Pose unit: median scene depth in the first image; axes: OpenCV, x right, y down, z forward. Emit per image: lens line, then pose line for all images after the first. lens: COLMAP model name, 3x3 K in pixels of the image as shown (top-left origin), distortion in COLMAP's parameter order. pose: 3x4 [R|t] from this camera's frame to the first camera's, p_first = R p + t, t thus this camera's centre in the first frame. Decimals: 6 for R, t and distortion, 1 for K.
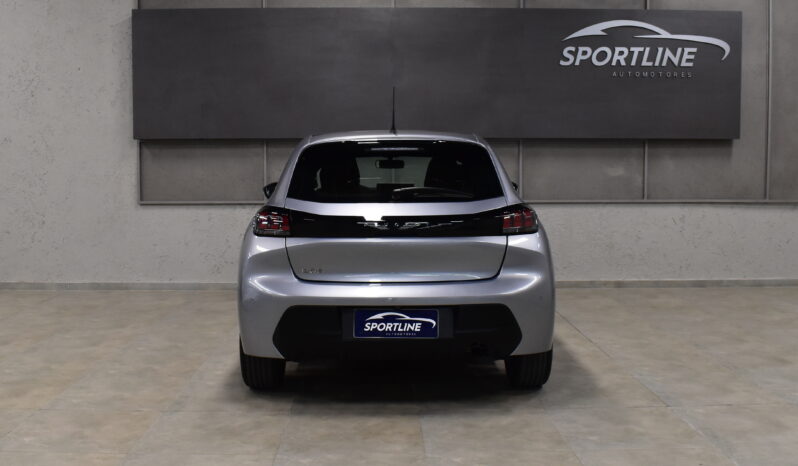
lens RADIAL K [[611.1, 0, 399.0], [0, 611.1, 233.0], [0, 0, 1]] dist [-0.054757, 0.002774]
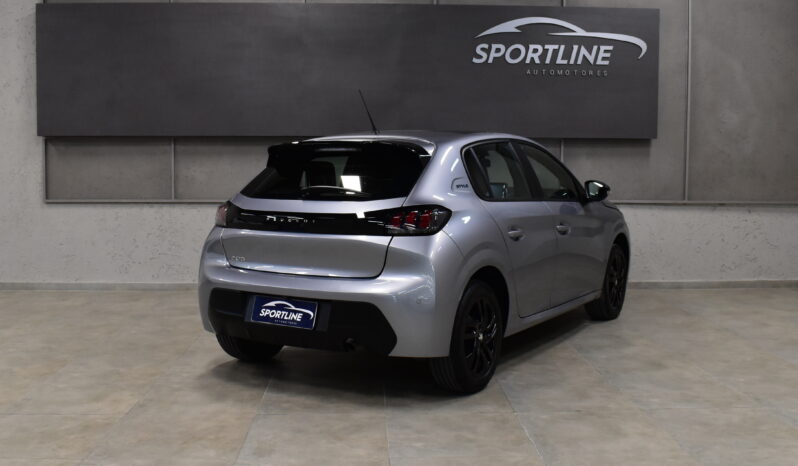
lens RADIAL K [[619.7, 0, 399.0], [0, 619.7, 233.0], [0, 0, 1]] dist [-0.054191, 0.002531]
pose [[0.999769, 0.003758, 0.021173, 0.125987], [-0.003765, 0.999993, 0.000262, -0.000803], [-0.021172, -0.000342, 0.999776, 0.003749]]
